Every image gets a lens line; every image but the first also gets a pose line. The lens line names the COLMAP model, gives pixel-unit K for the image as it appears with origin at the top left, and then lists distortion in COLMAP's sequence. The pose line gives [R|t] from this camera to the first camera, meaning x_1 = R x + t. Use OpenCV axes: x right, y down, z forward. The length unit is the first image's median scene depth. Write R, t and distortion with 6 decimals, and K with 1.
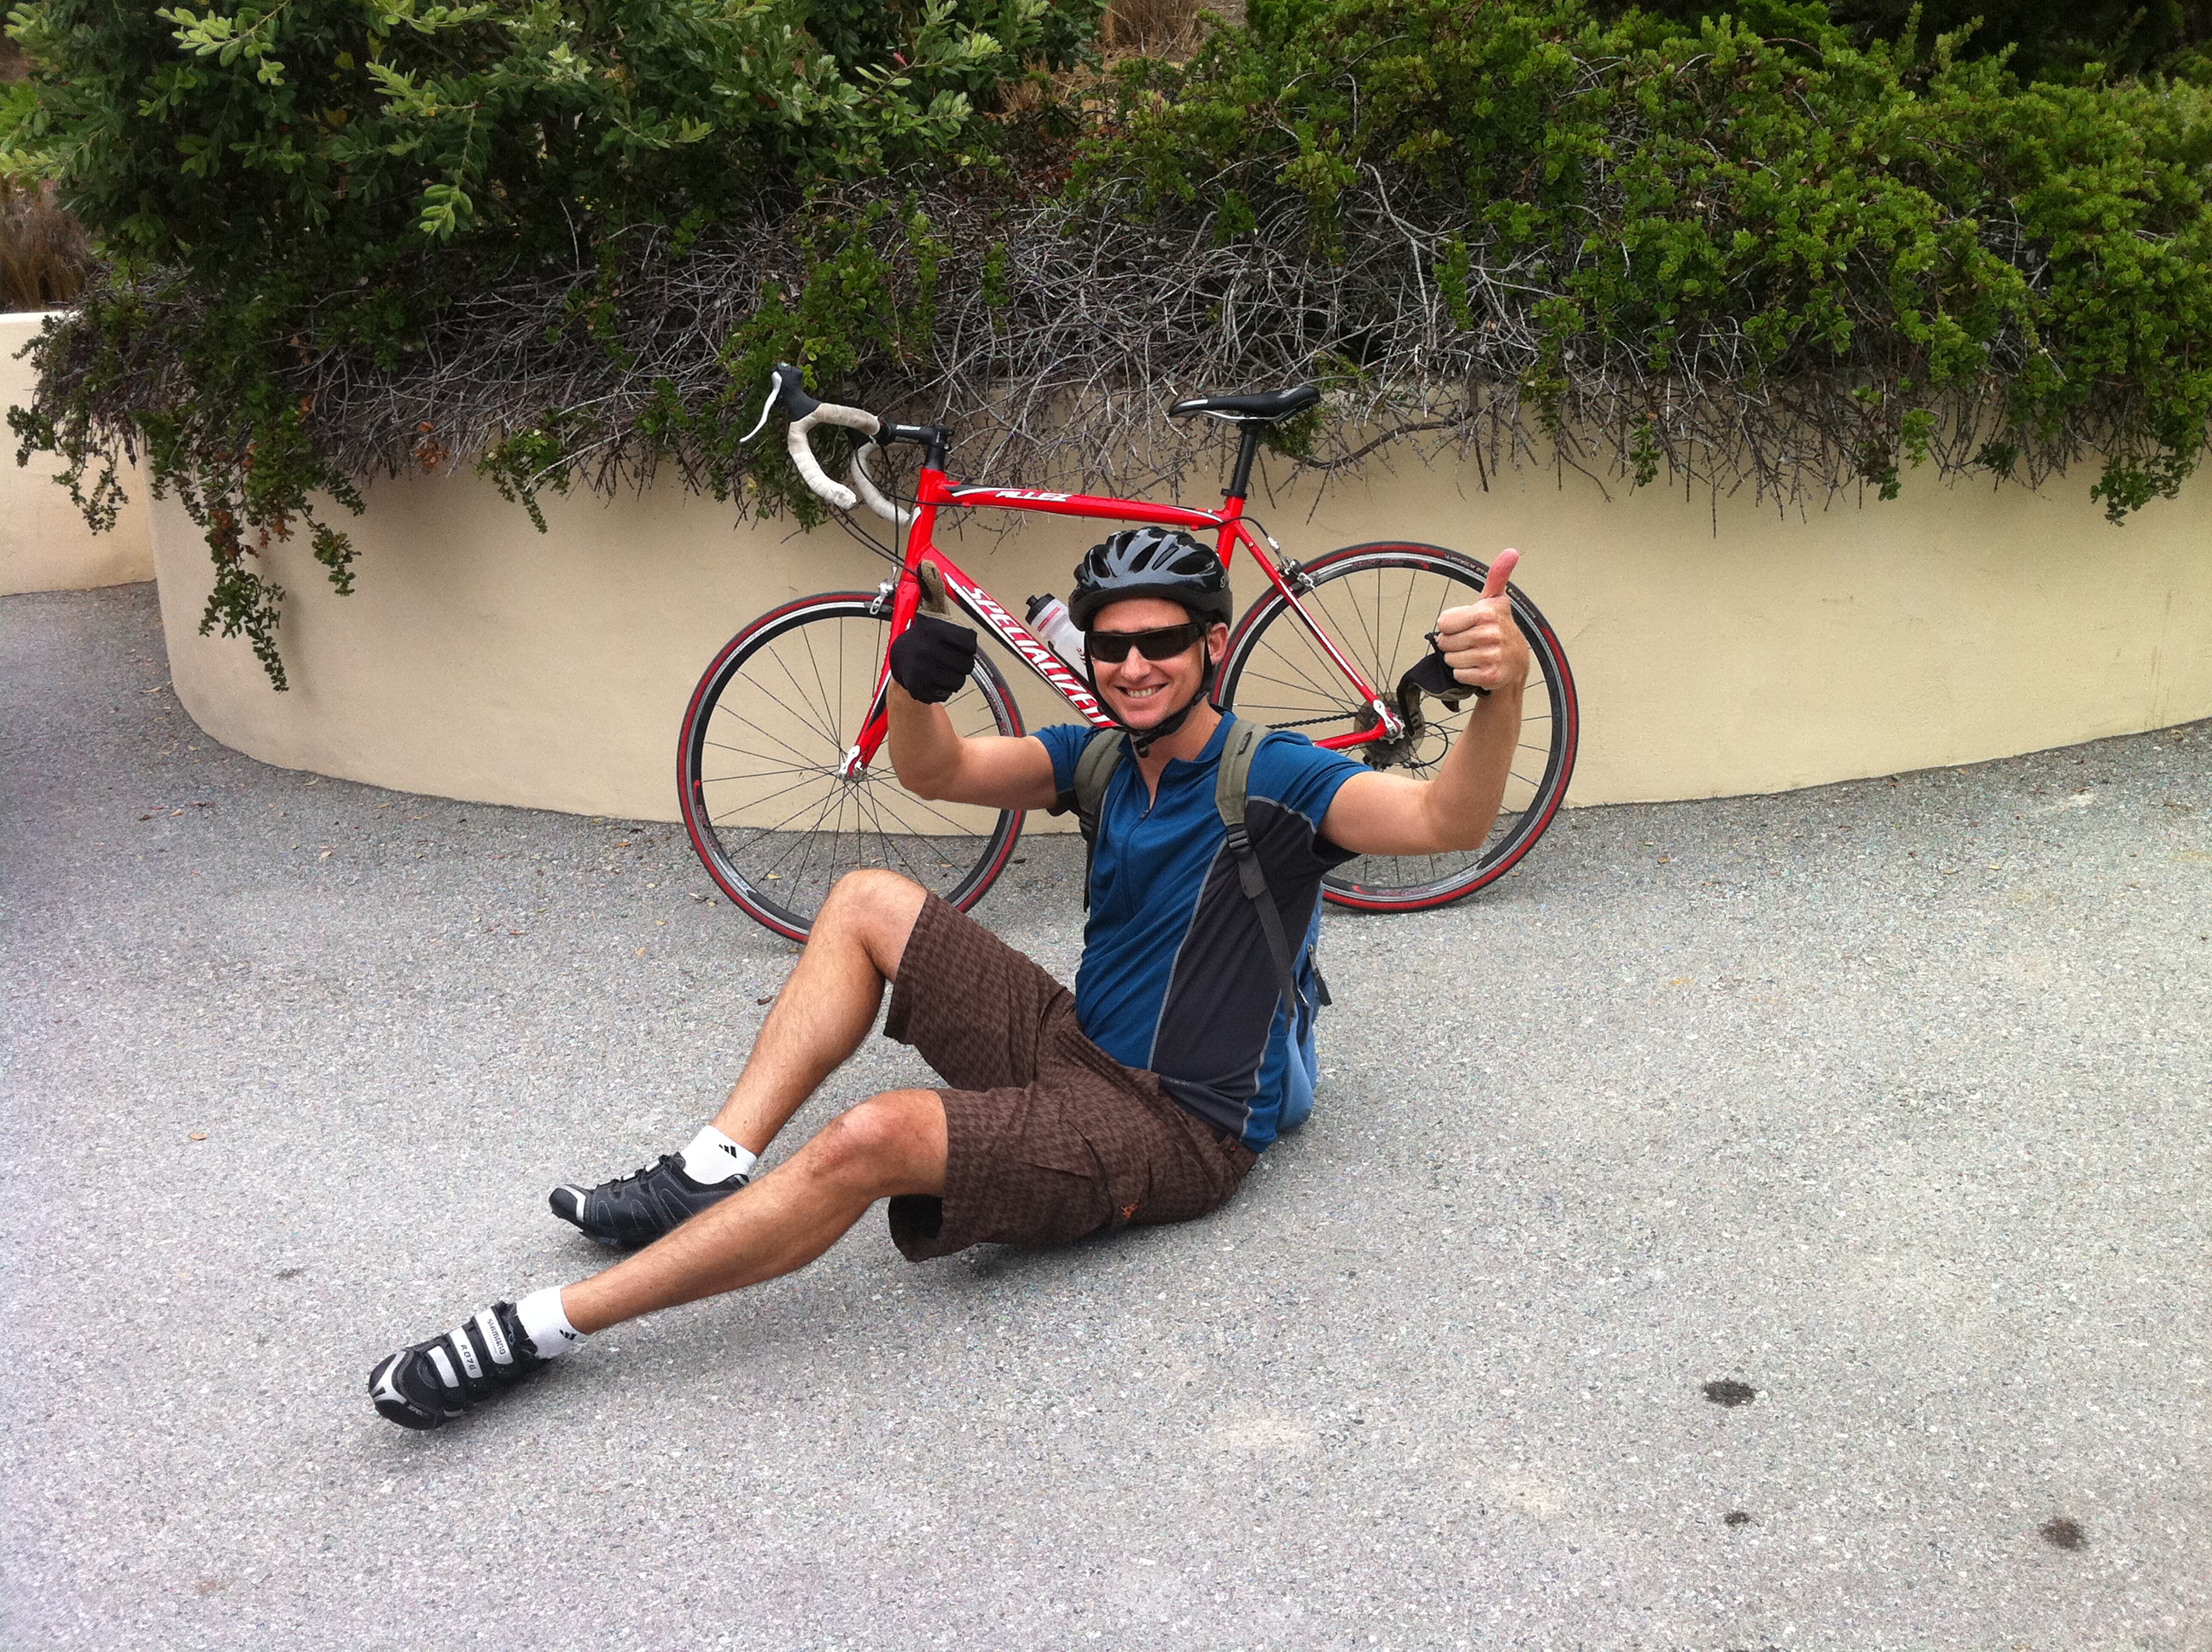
lens RADIAL K [[2214.4, 0, 1109.9], [0, 2214.4, 828.9], [0, 0, 1]] dist [-0.040361, 0.000000]
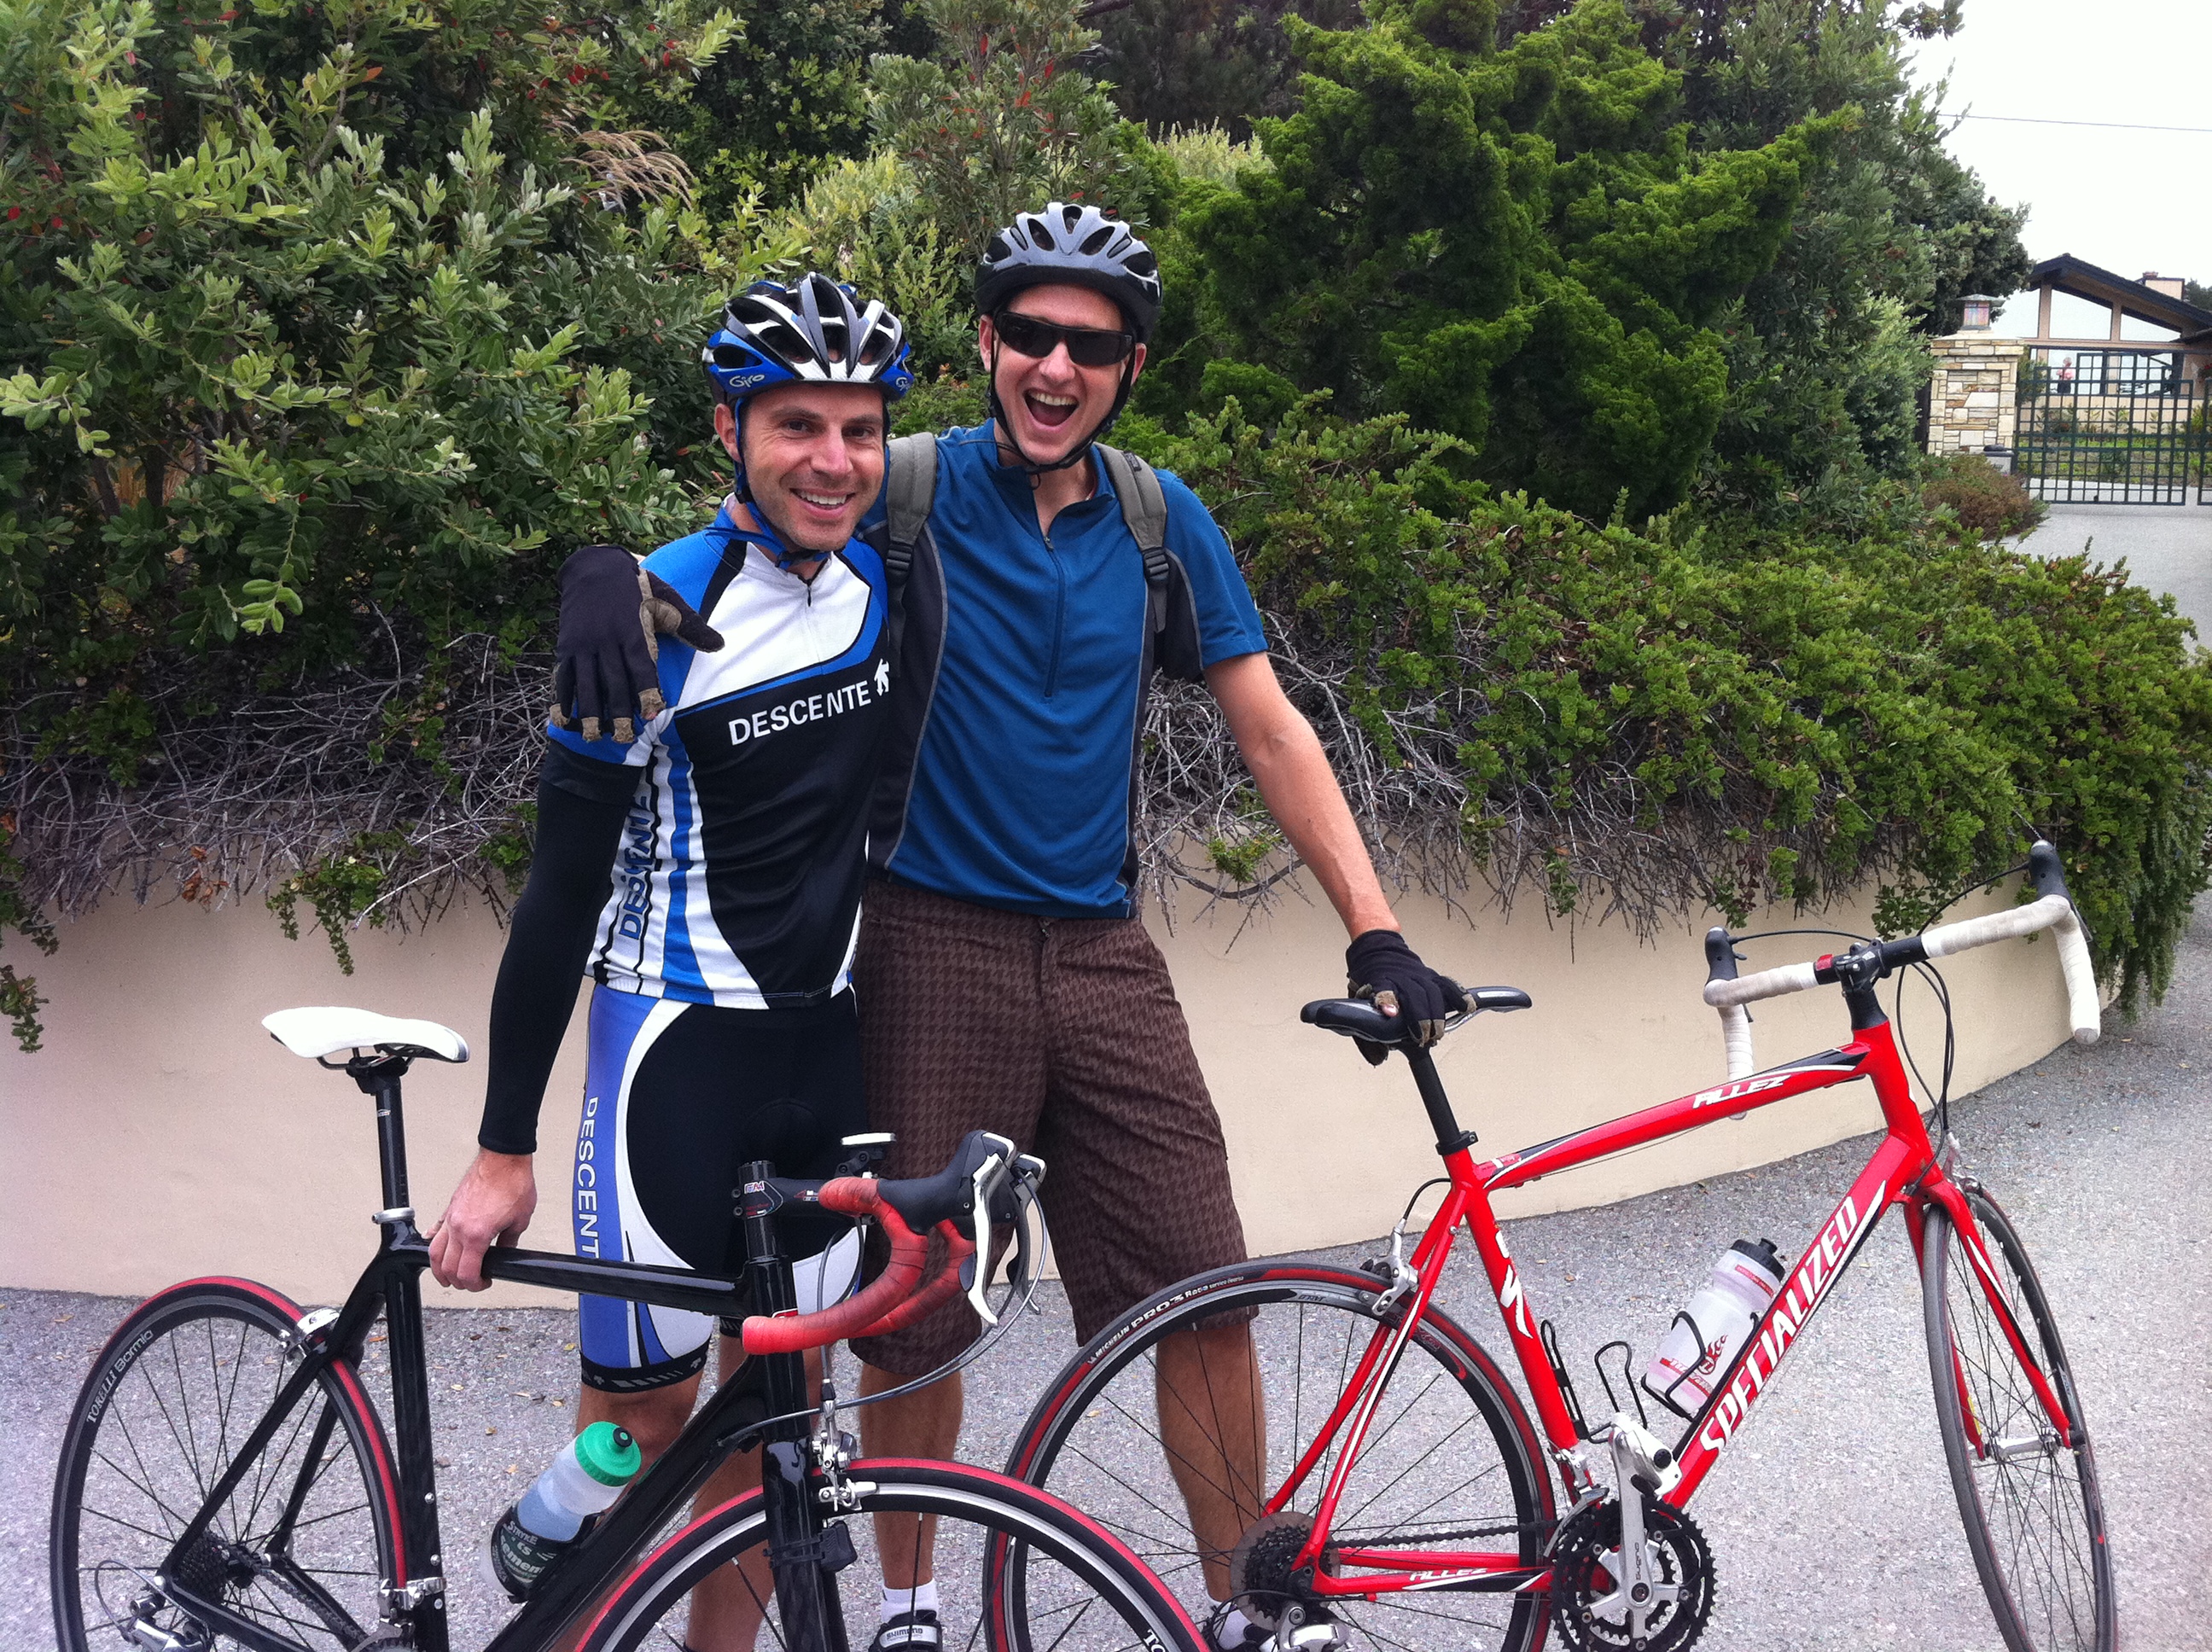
lens RADIAL K [[2214.4, 0, 1107.1], [0, 2214.4, 820.0], [0, 0, 1]] dist [-0.040361, 0.000000]
pose [[0.927350, 0.010875, 0.374037, -0.319098], [0.059701, 0.982474, -0.176582, -0.025414], [-0.369402, 0.186084, 0.910448, 0.100741]]
